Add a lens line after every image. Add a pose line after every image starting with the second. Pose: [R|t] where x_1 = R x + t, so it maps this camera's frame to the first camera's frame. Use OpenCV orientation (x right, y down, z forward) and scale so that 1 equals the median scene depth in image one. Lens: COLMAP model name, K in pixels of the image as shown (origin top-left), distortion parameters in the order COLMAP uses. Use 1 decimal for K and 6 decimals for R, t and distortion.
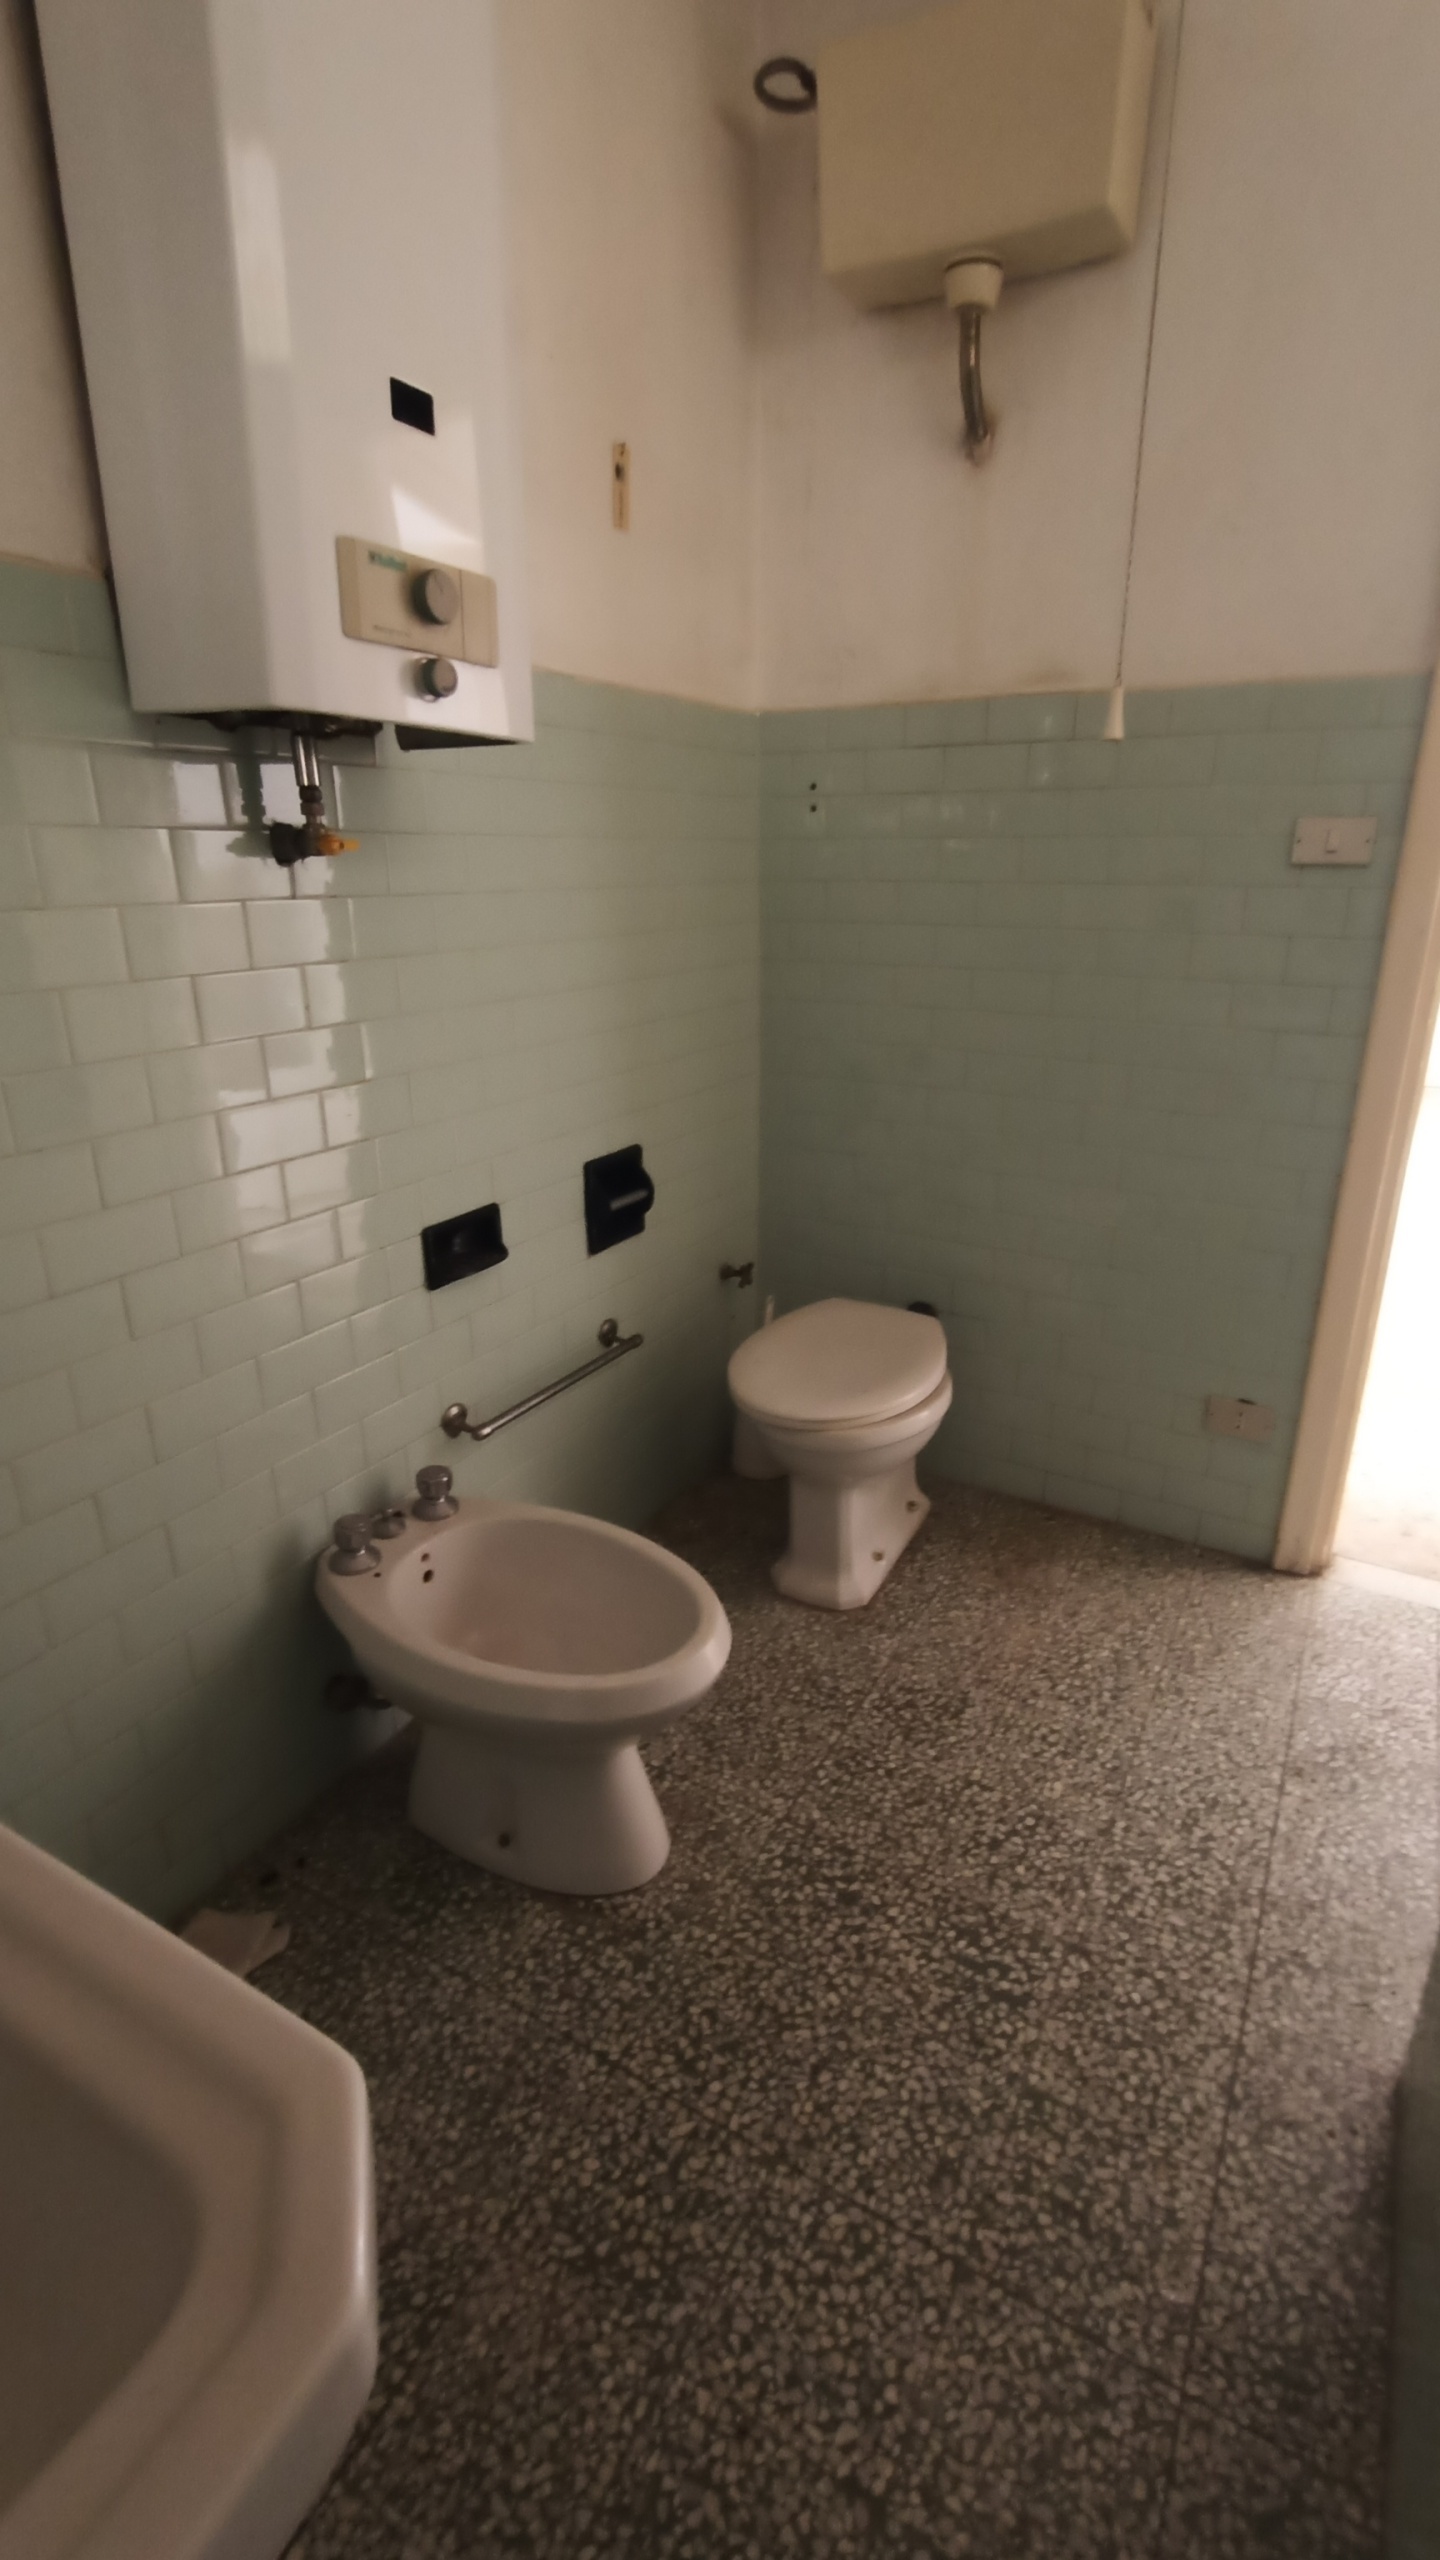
lens RADIAL K [[1169.8, 0, 749.6], [0, 1169.8, 1277.8], [0, 0, 1]] dist [-0.006931, 0.003645]
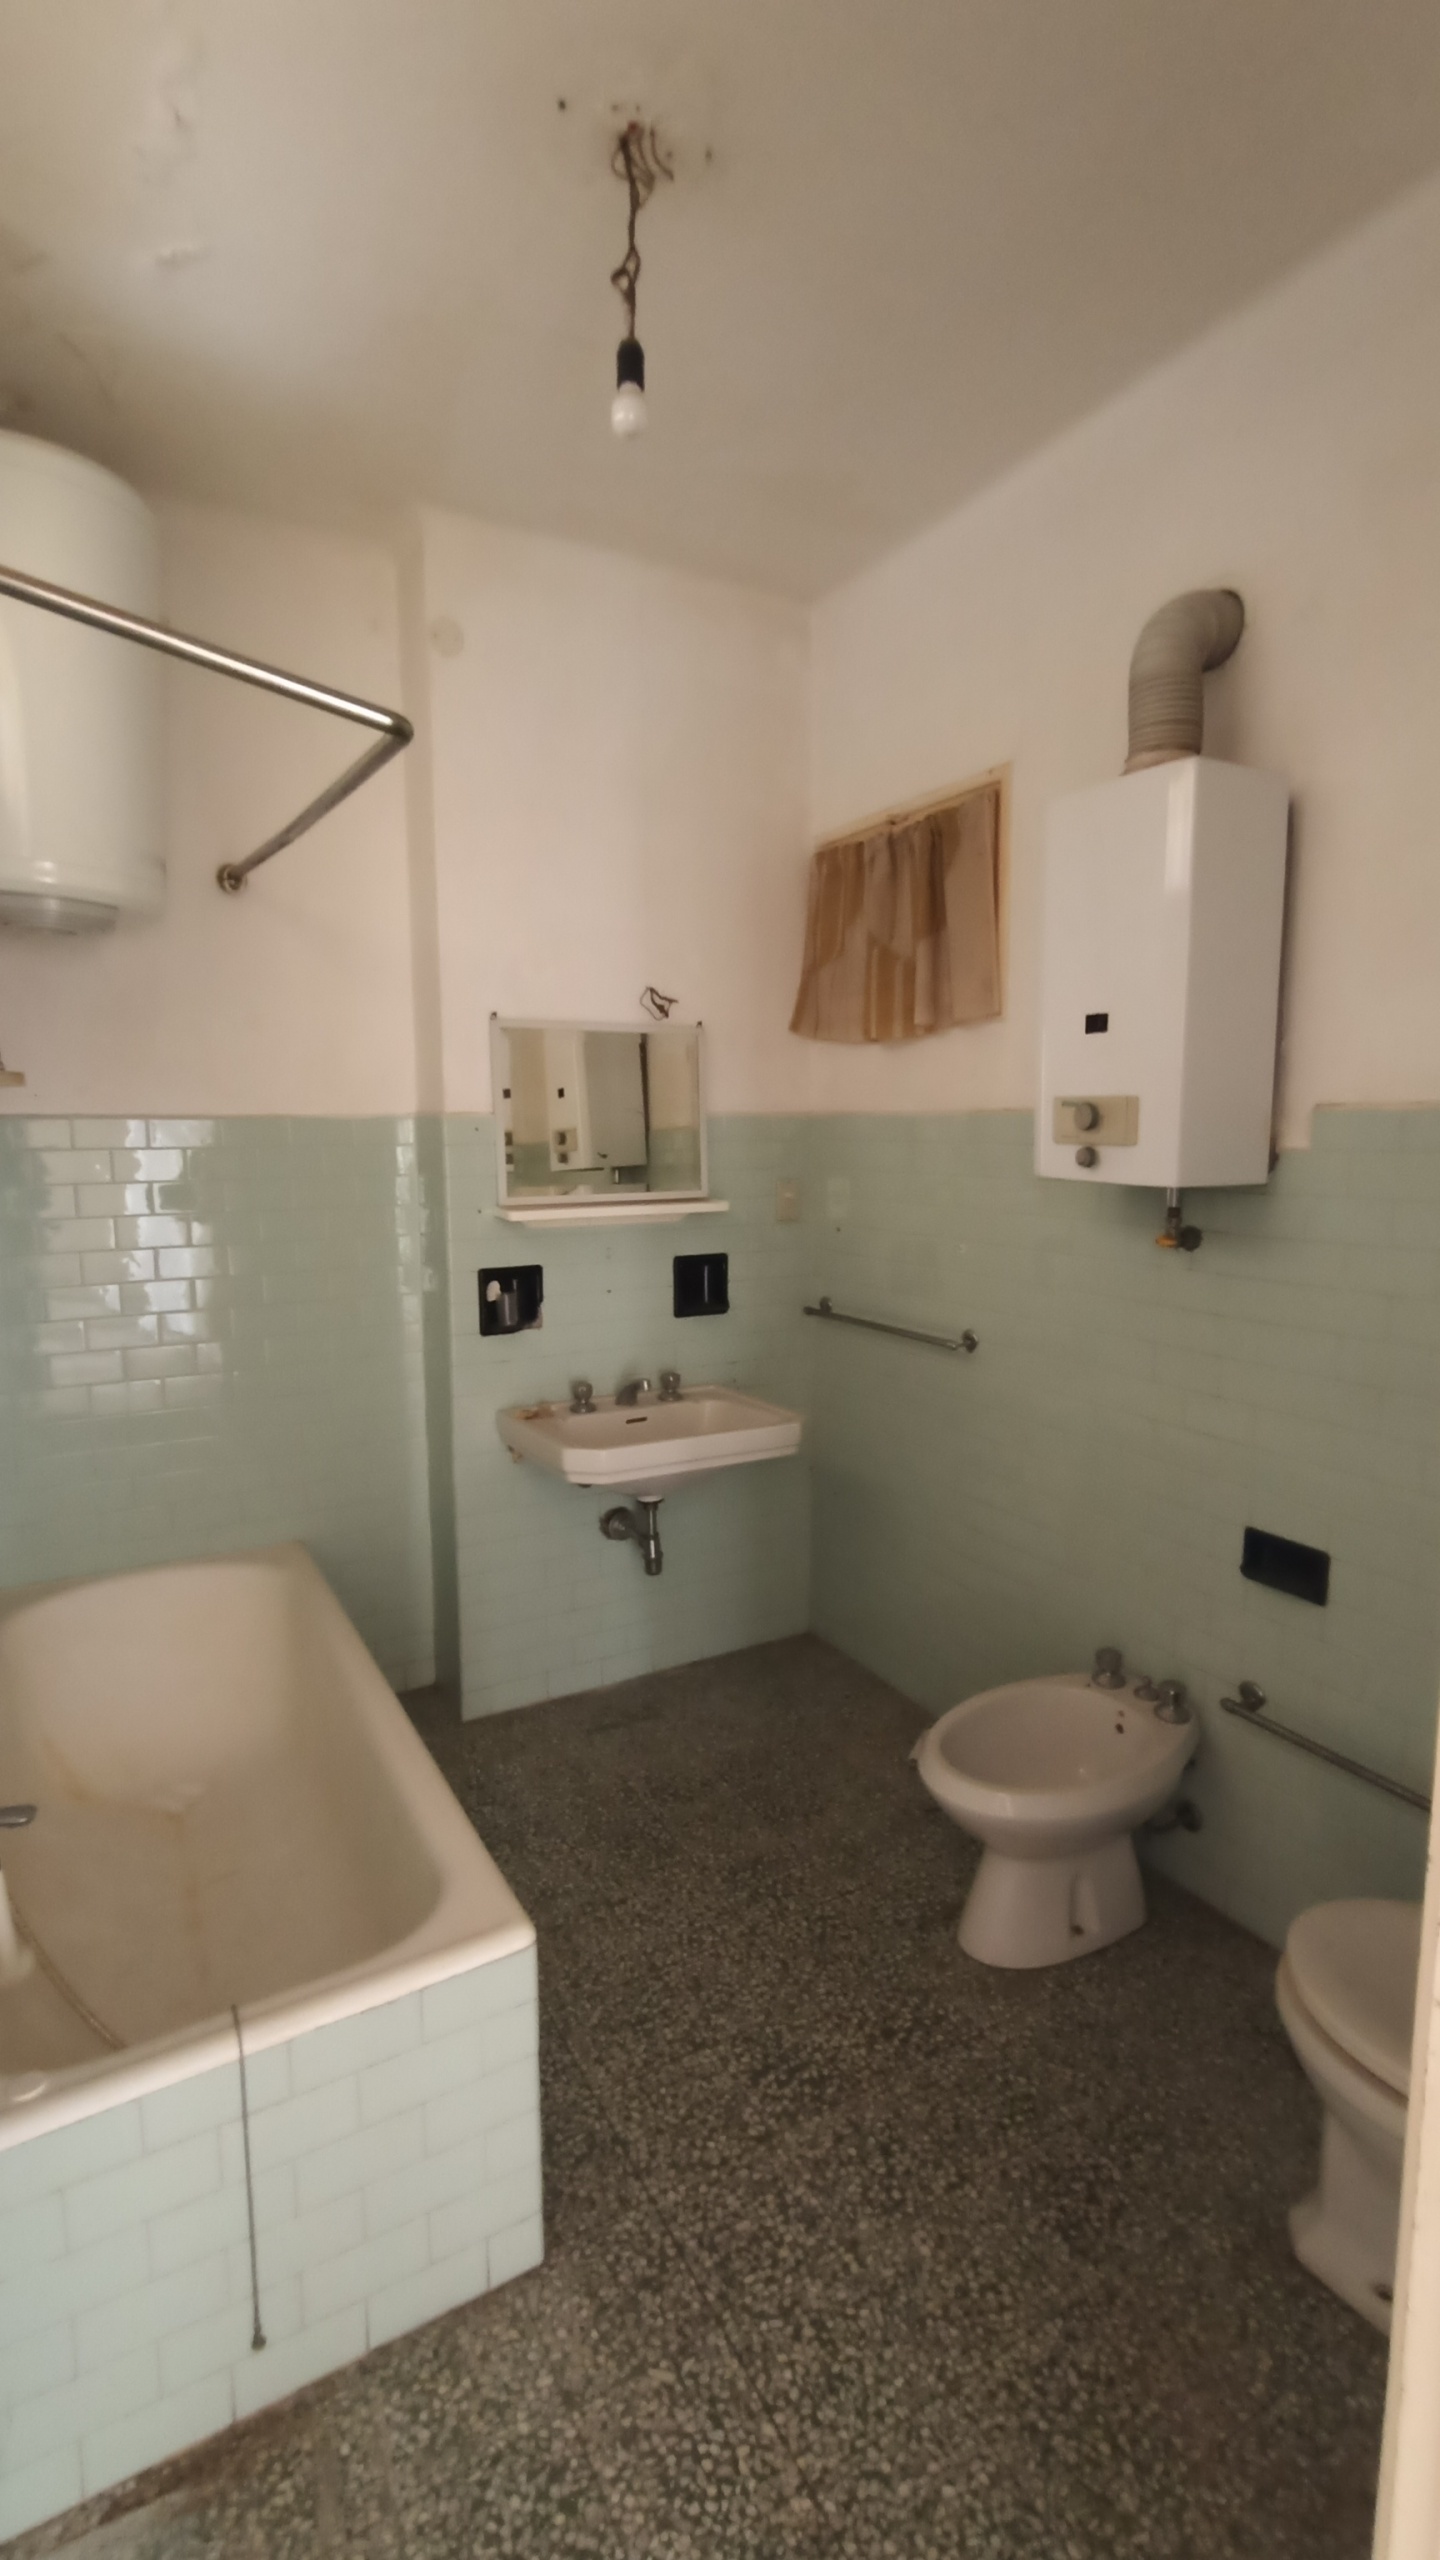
lens RADIAL K [[1169.8, 0, 749.6], [0, 1169.8, 1277.8], [0, 0, 1]] dist [-0.006931, 0.003645]
pose [[-0.512214, 0.111068, -0.851646, 1.235953], [-0.291489, 0.910265, 0.294027, -0.593633], [0.807880, 0.398850, -0.433875, 1.169268]]
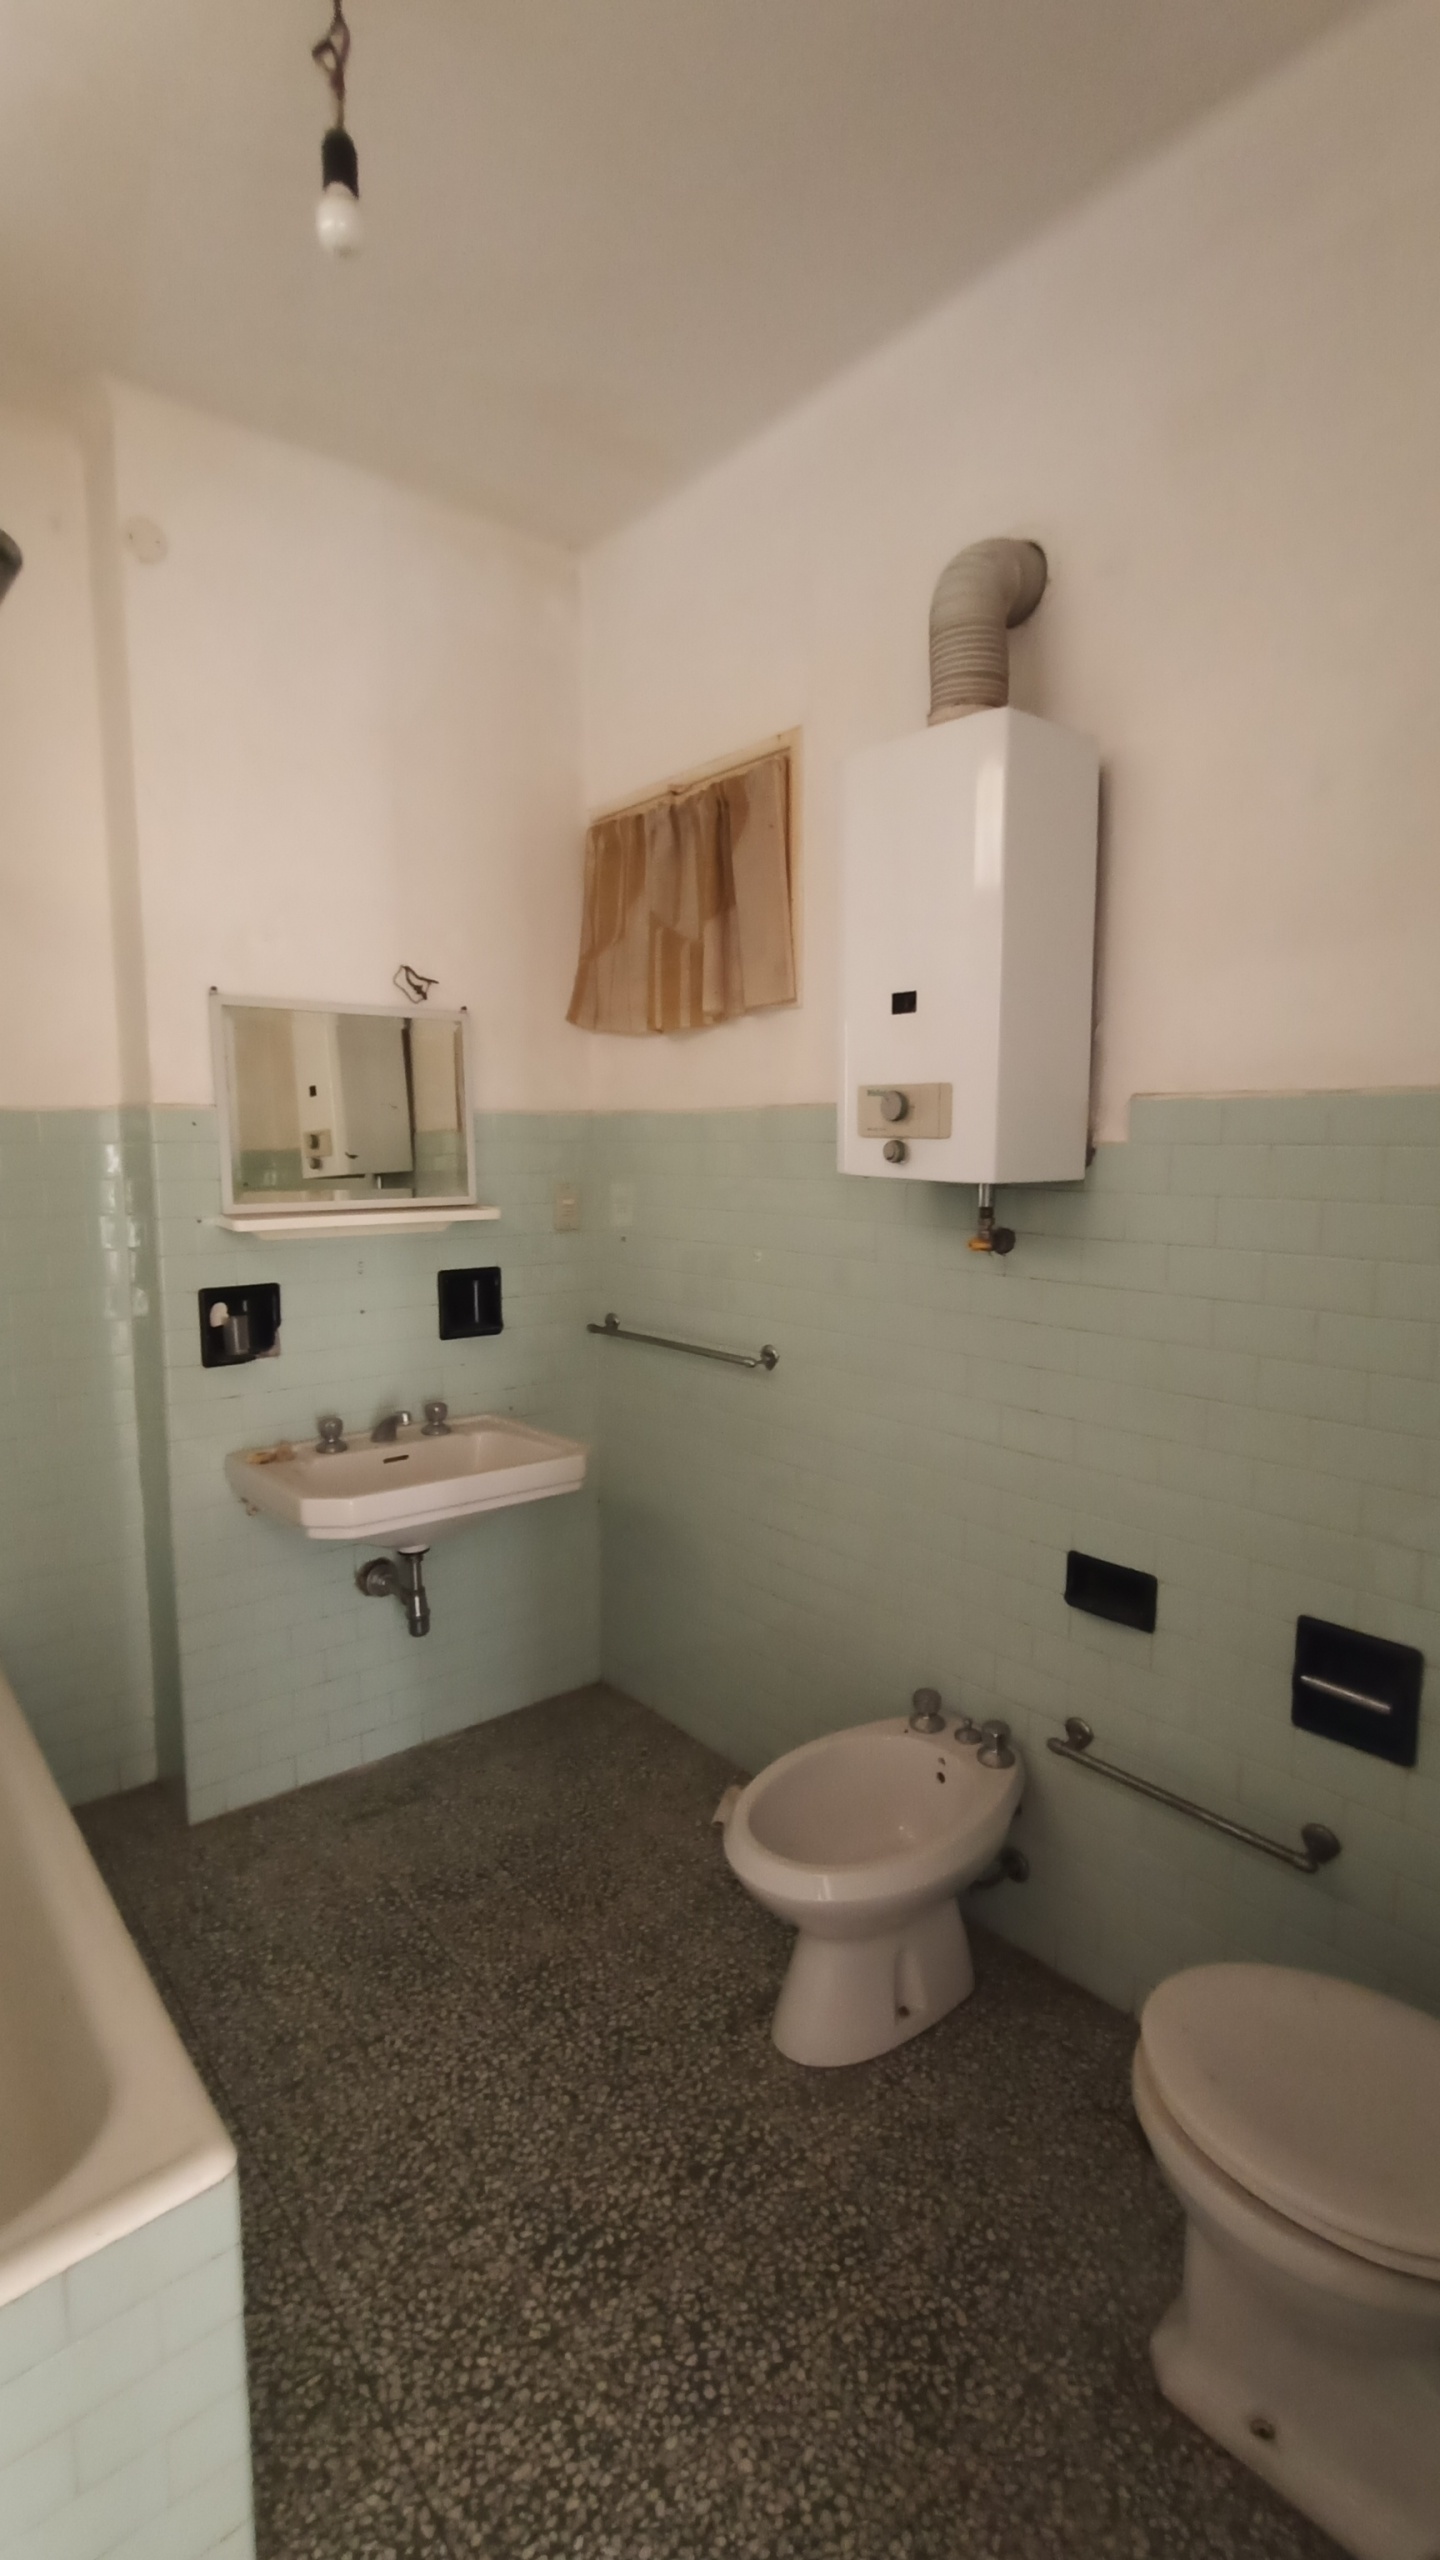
lens RADIAL K [[1170.9, 0, 746.3], [0, 1170.9, 1280.3], [0, 0, 1]] dist [0.001094, 0.001590]
pose [[-0.354774, 0.109625, -0.928503, 1.063016], [-0.319923, 0.918918, 0.230733, -0.542011], [0.878513, 0.378908, -0.290937, 1.107911]]
